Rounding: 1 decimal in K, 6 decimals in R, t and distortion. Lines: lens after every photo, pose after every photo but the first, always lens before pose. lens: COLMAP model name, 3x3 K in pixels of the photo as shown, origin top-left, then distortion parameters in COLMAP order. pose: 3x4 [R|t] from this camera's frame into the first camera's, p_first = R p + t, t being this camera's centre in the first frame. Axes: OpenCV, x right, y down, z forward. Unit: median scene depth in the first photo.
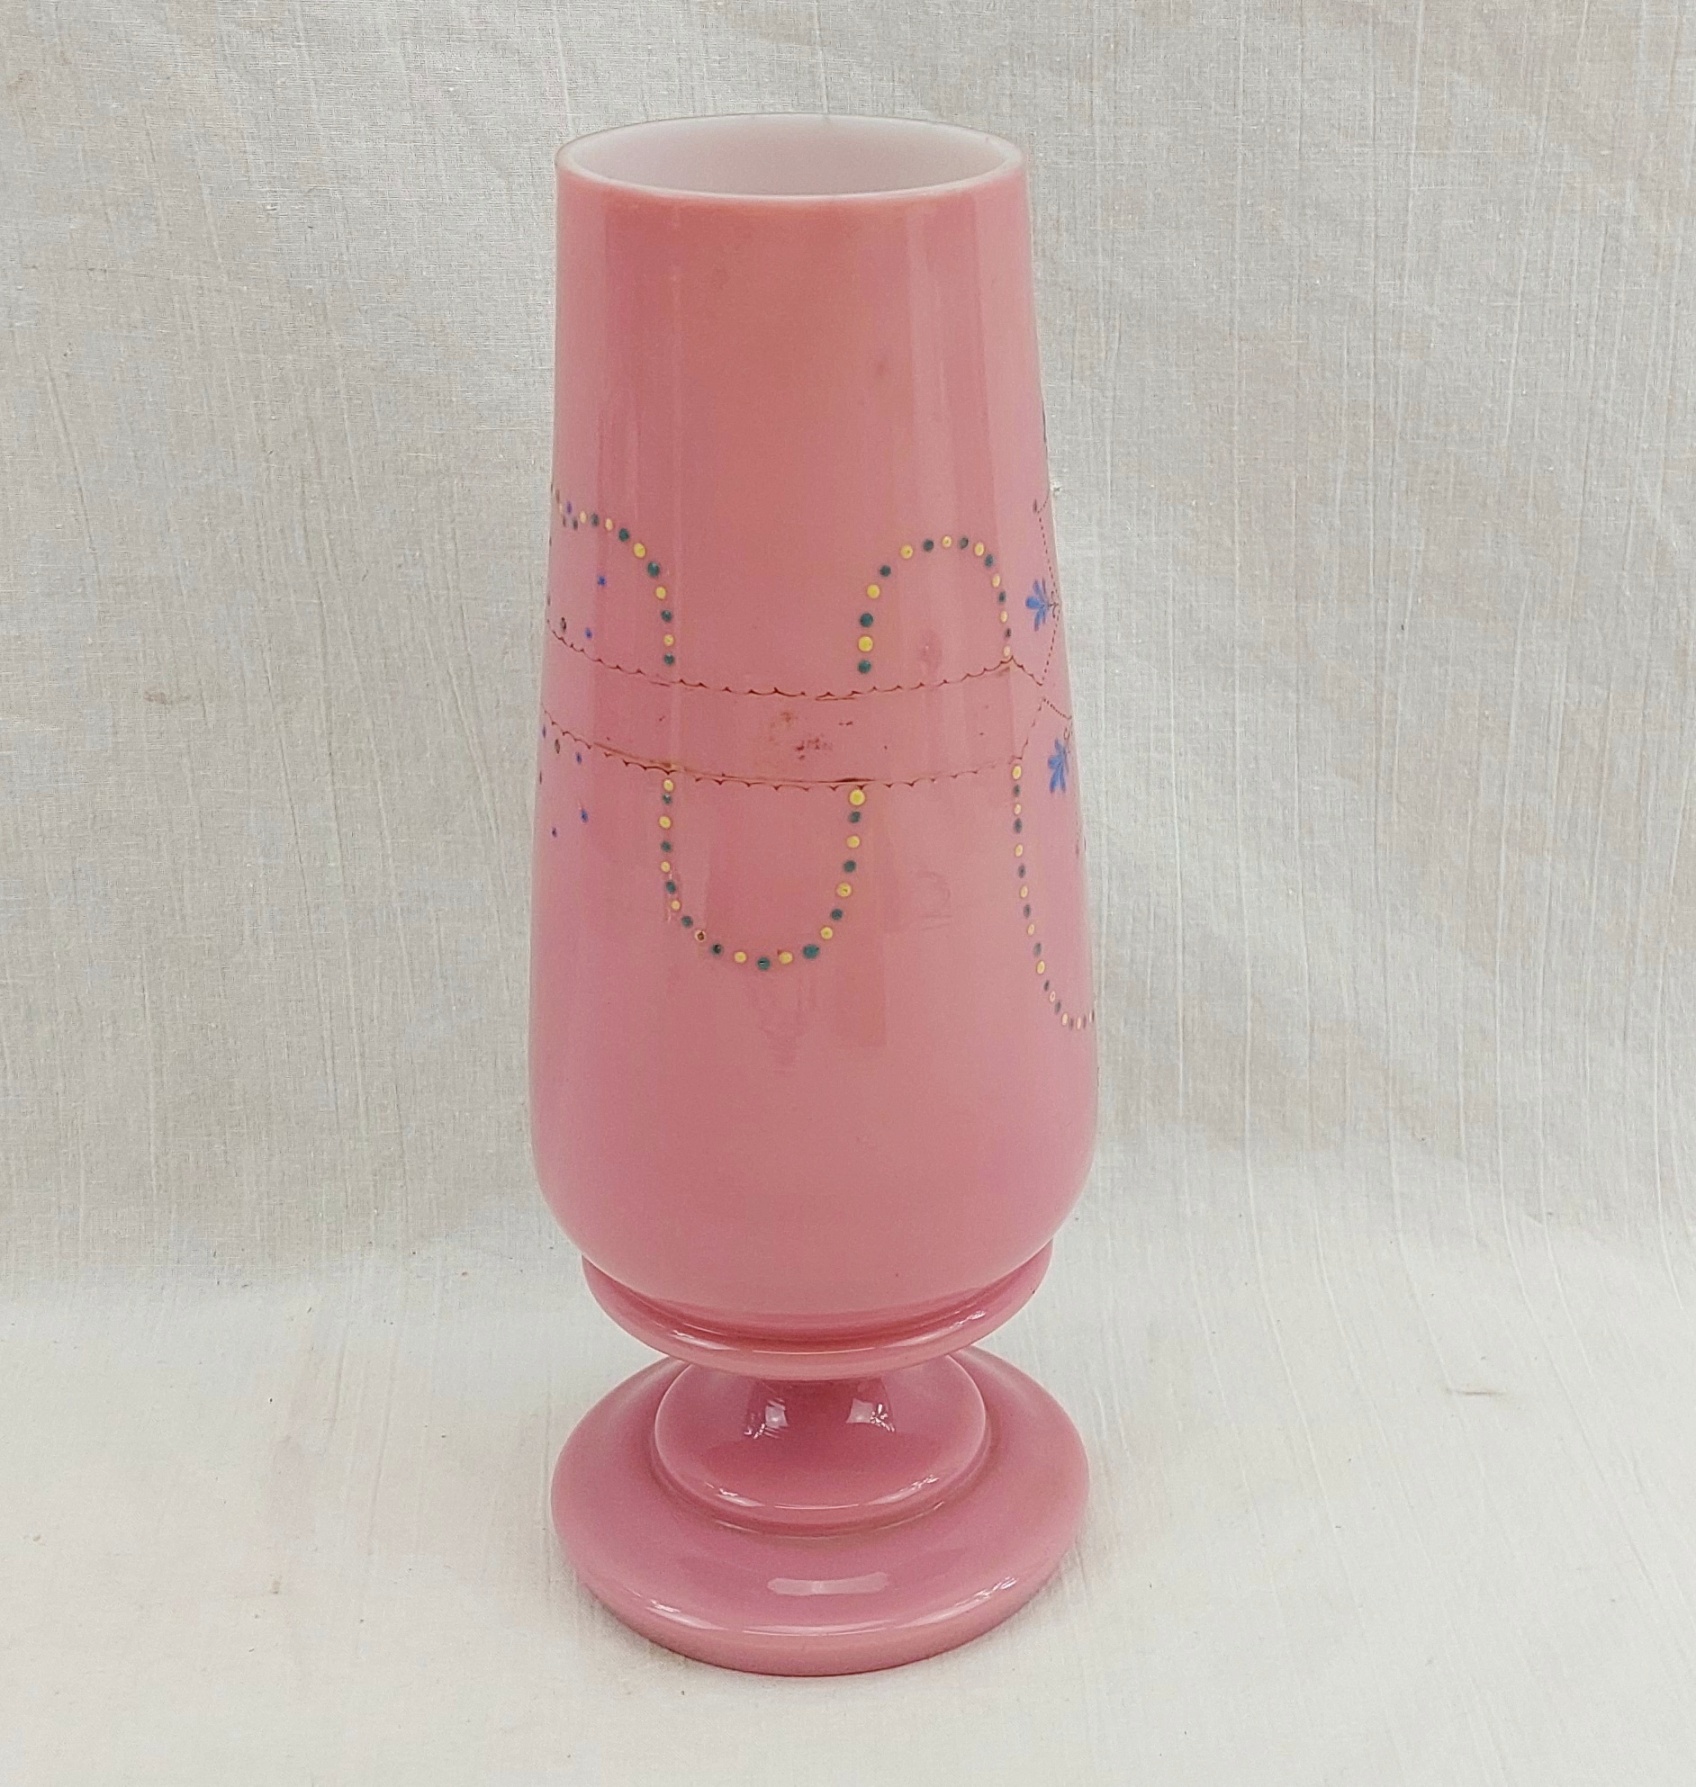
lens RADIAL K [[2502.7, 0, 975.3], [0, 2502.7, 887.7], [0, 0, 1]] dist [0.069593, -0.155101]
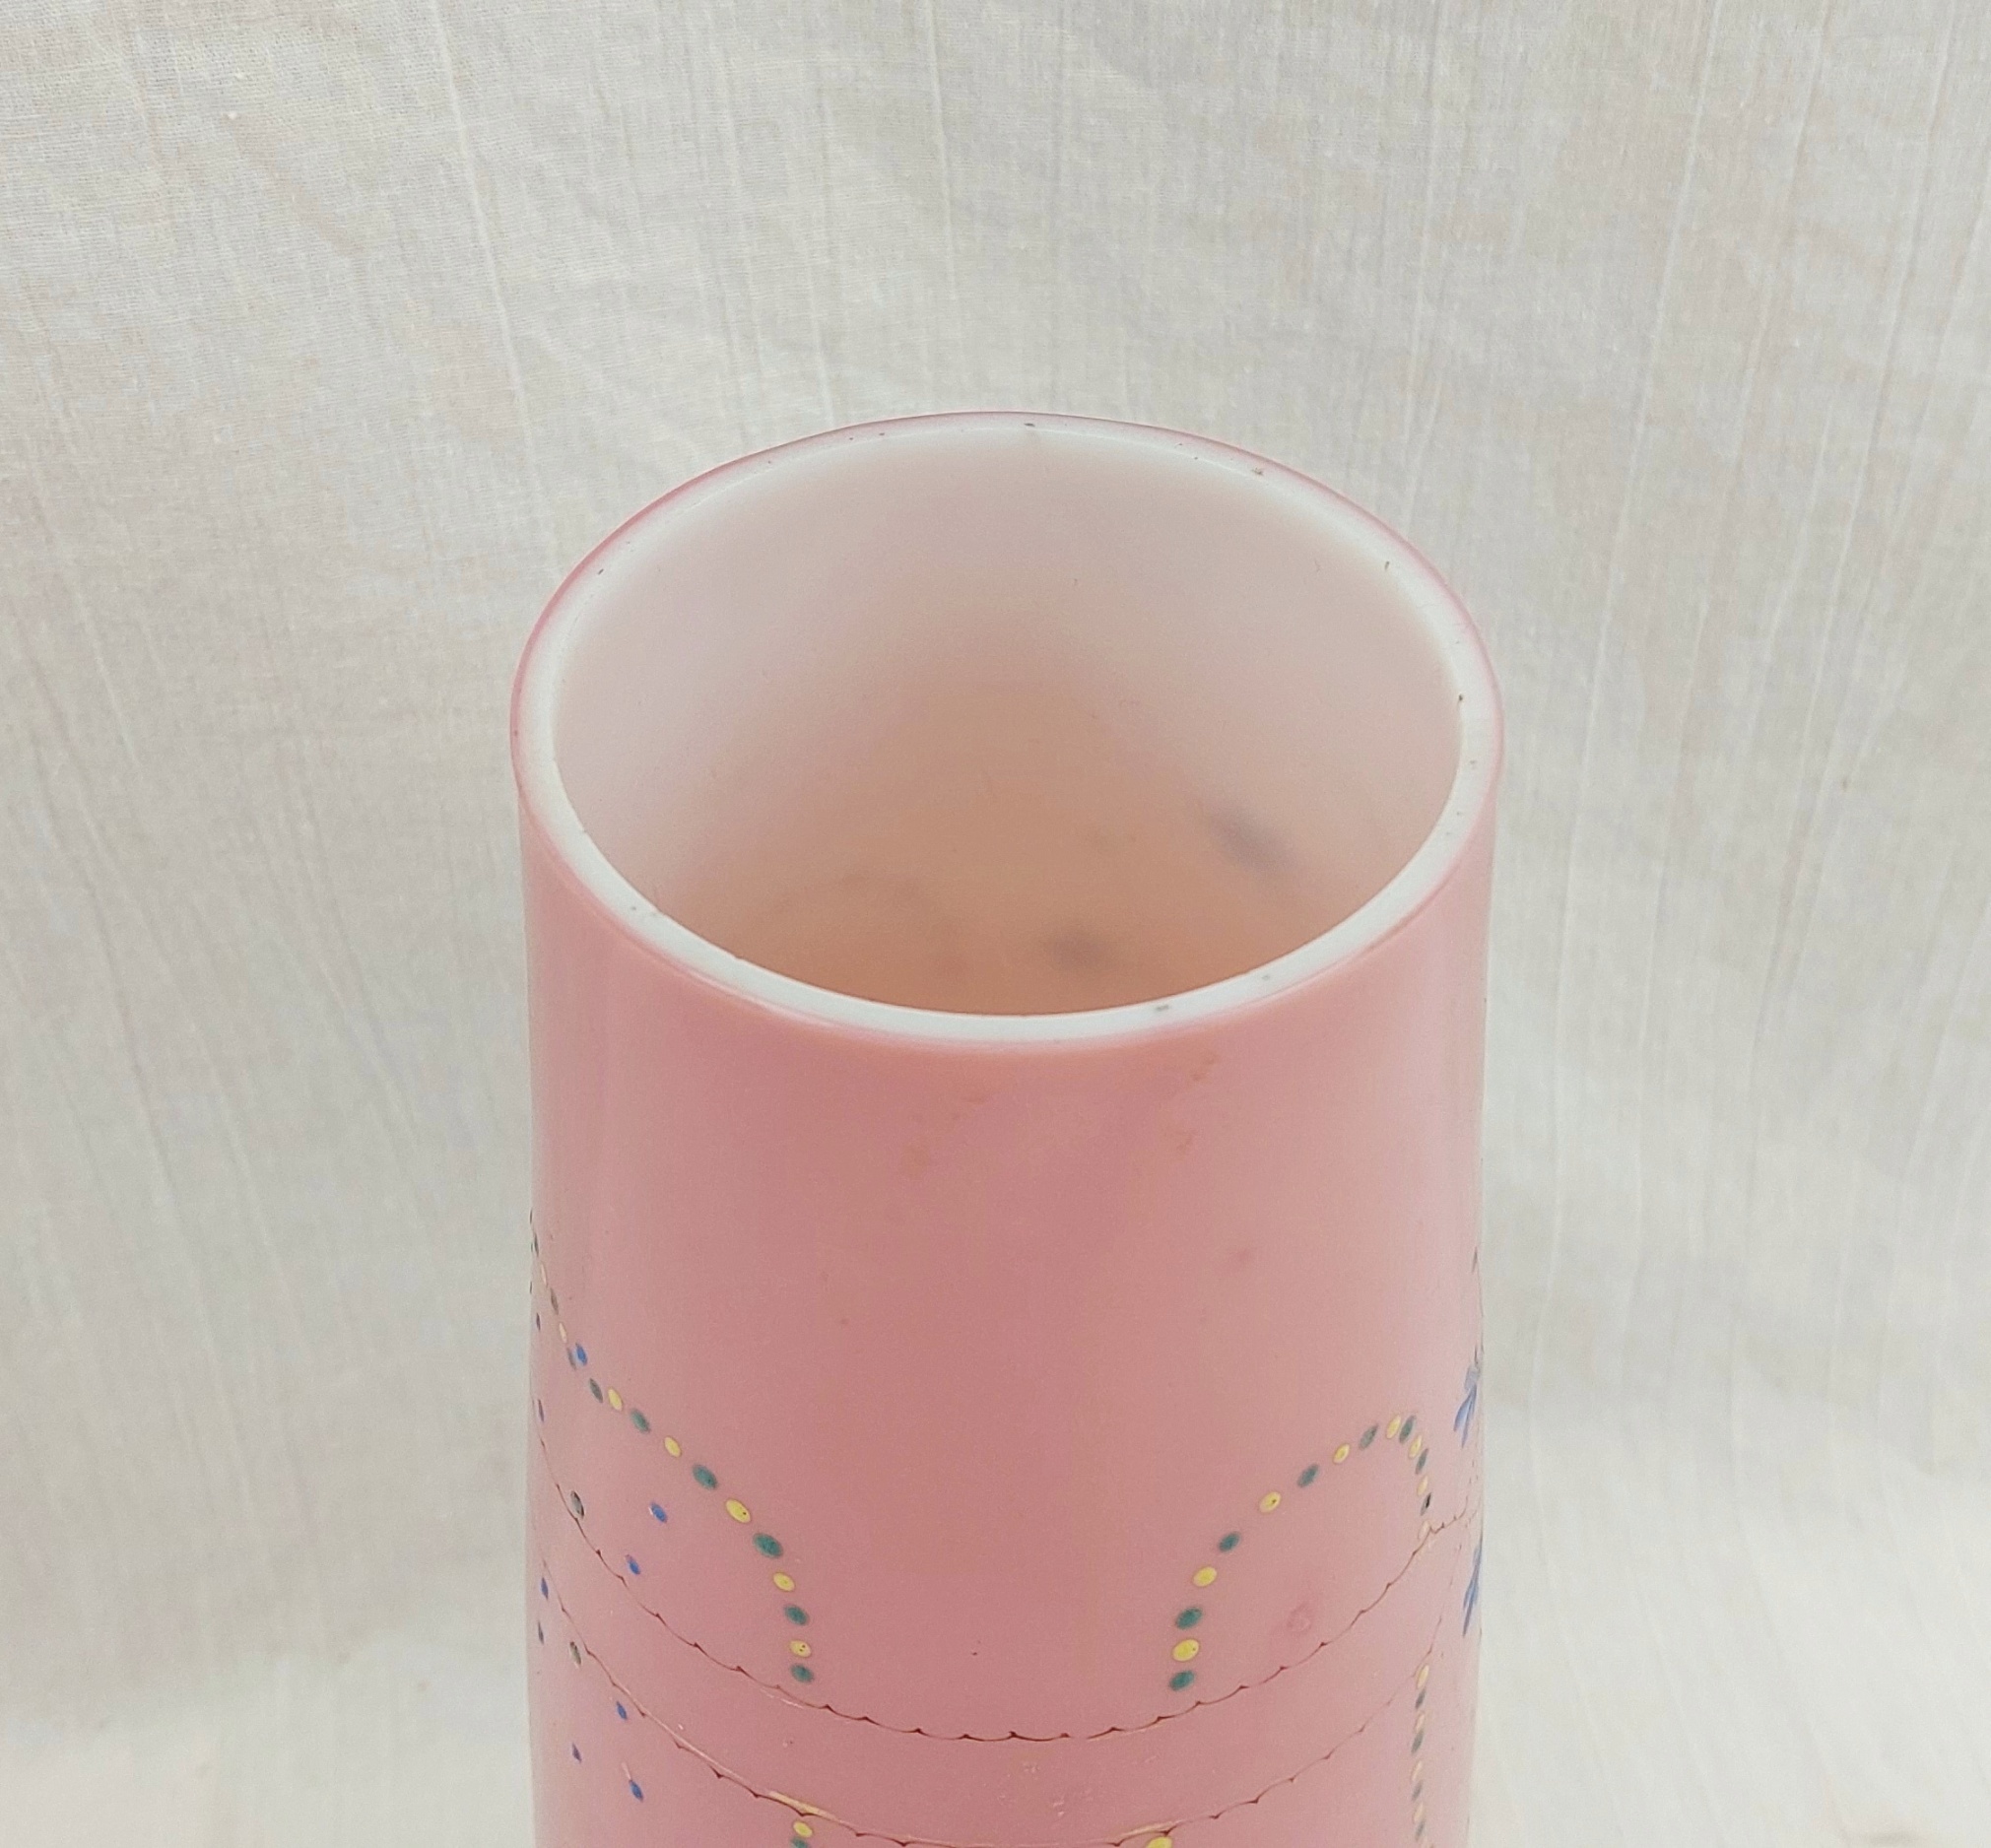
lens RADIAL K [[2718.0, 0, 1037.5], [0, 2718.0, 796.6], [0, 0, 1]] dist [0.166466, -0.625115]
pose [[0.997834, -0.035091, 0.055647, -0.074308], [0.015599, 0.947943, 0.318059, -0.343107], [-0.063911, -0.316502, 0.946436, 0.385789]]
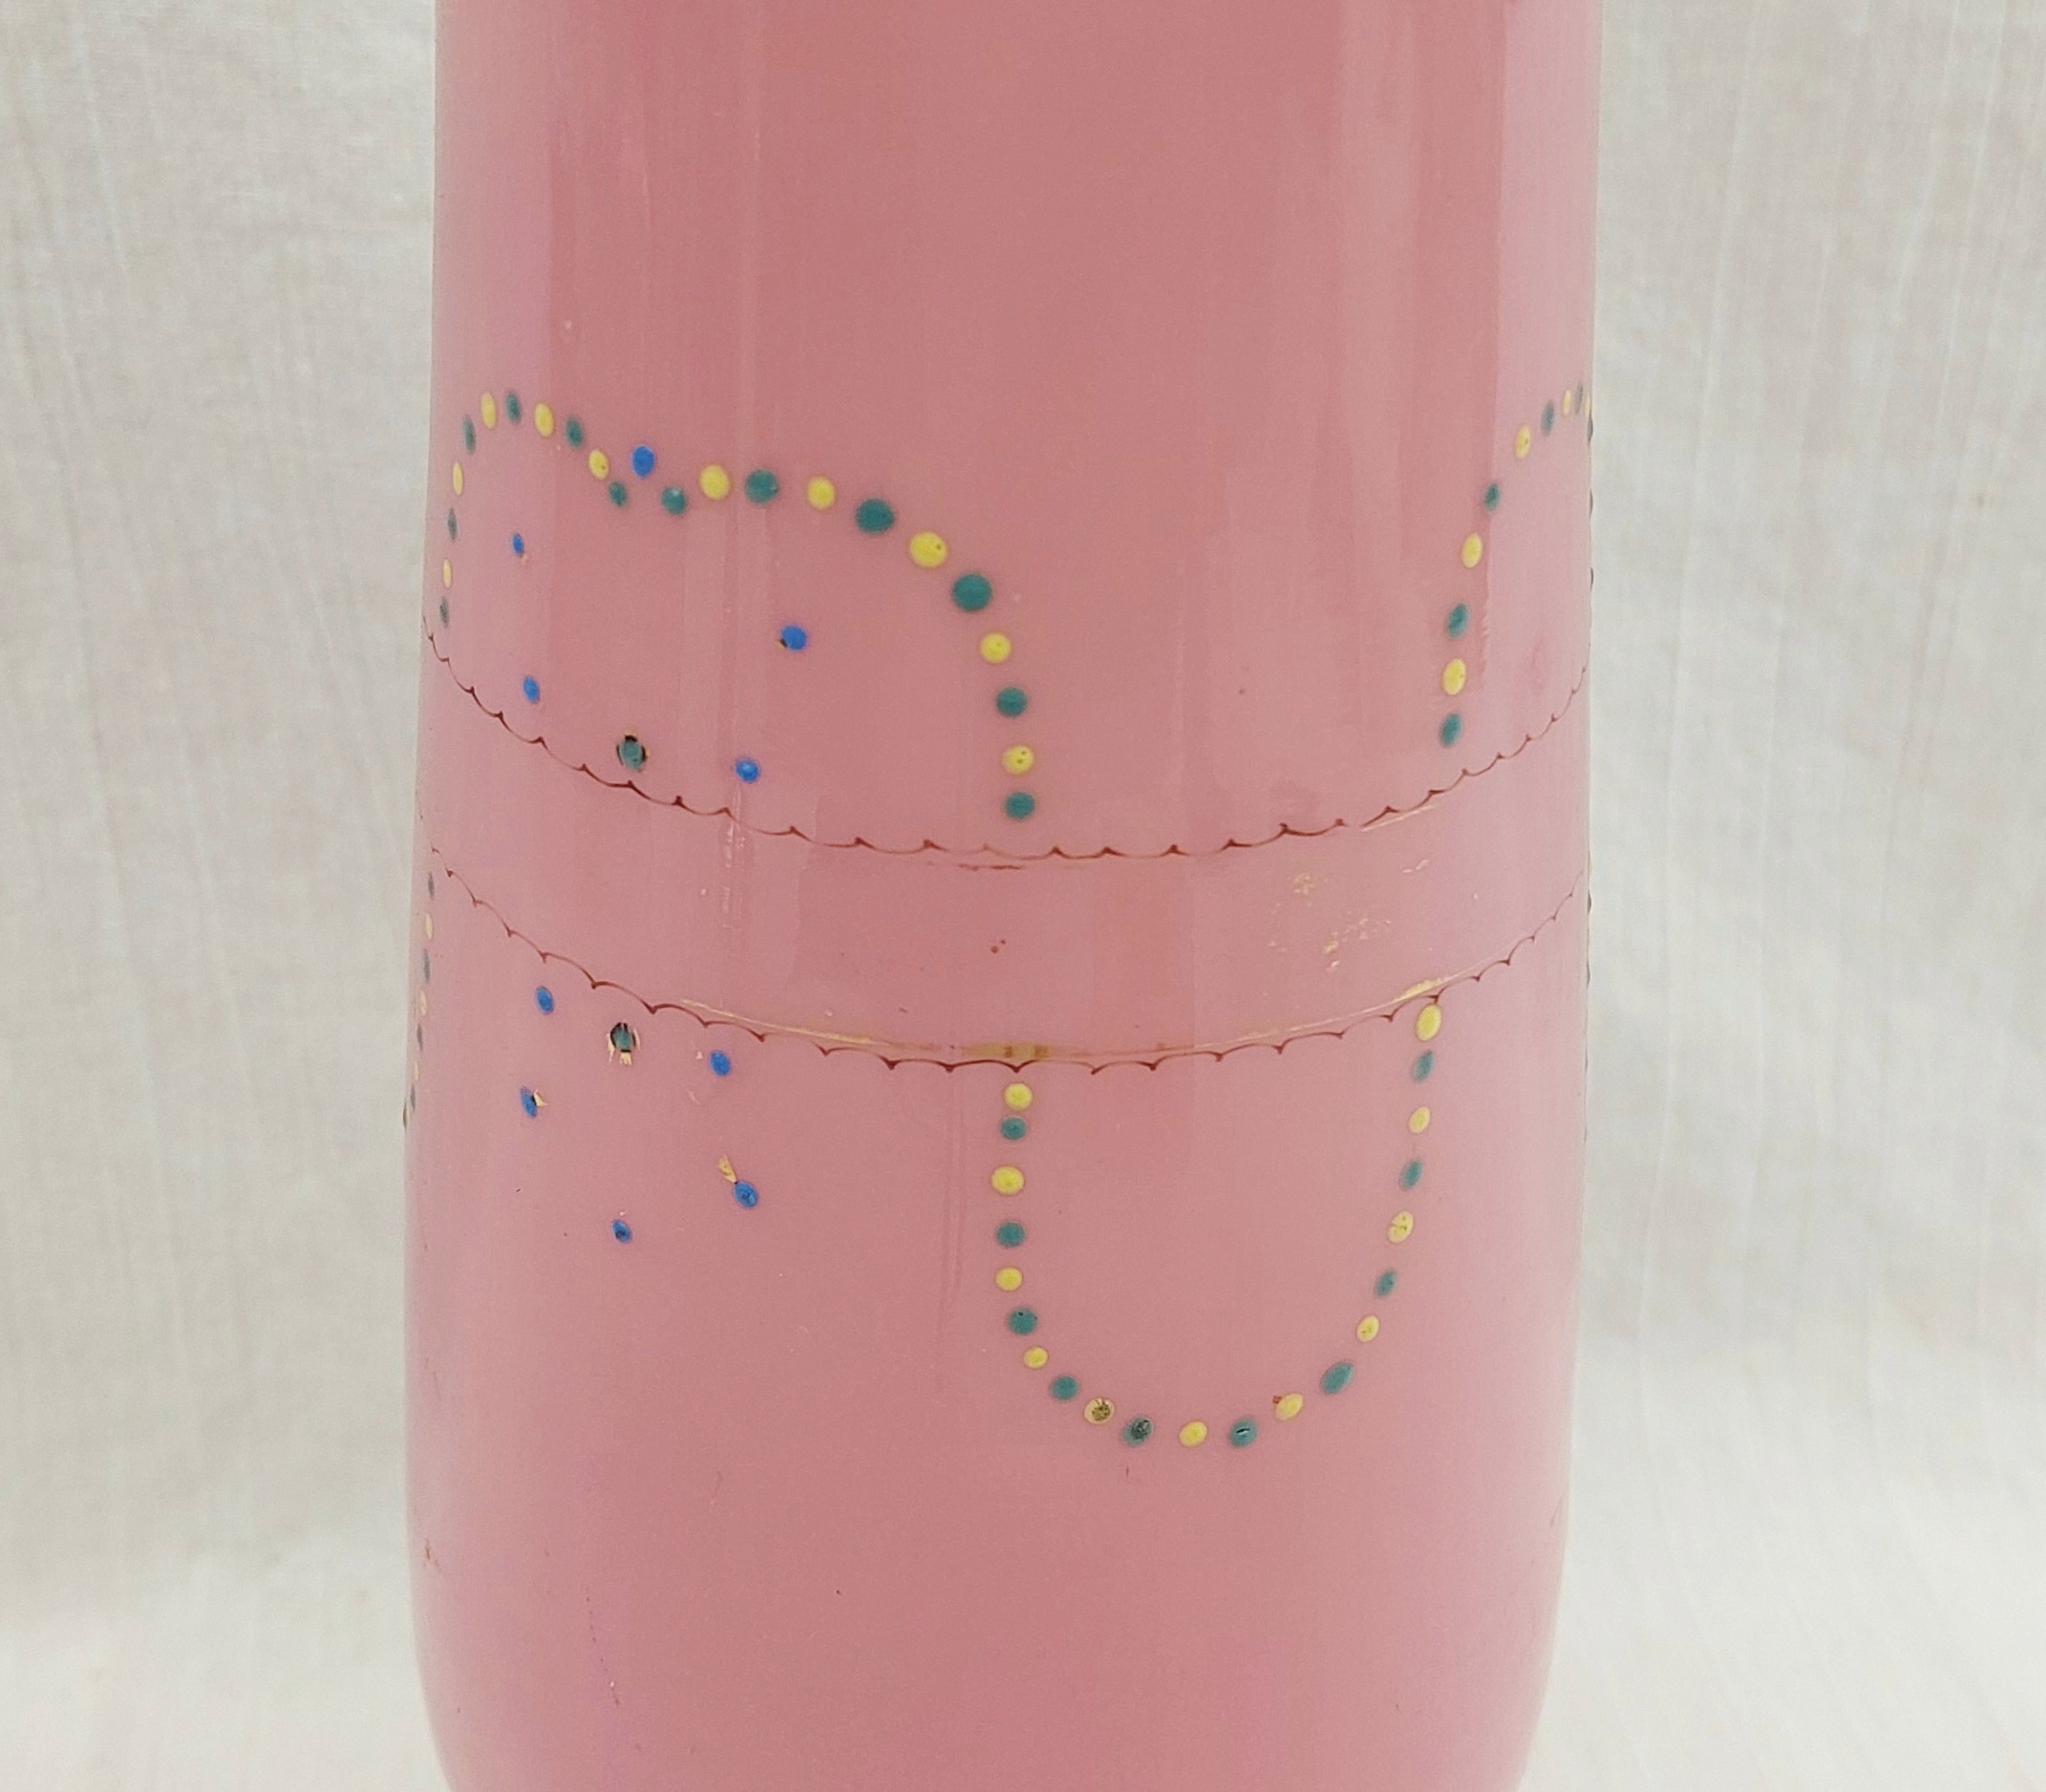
lens RADIAL K [[2706.3, 0, 1023.0], [0, 2706.3, 896.0], [0, 0, 1]] dist [0.066405, -0.136140]
pose [[0.998650, -0.005856, 0.051614, -0.087366], [0.000105, 0.993851, 0.110722, -0.088292], [-0.051945, -0.110567, 0.992510, 0.406804]]
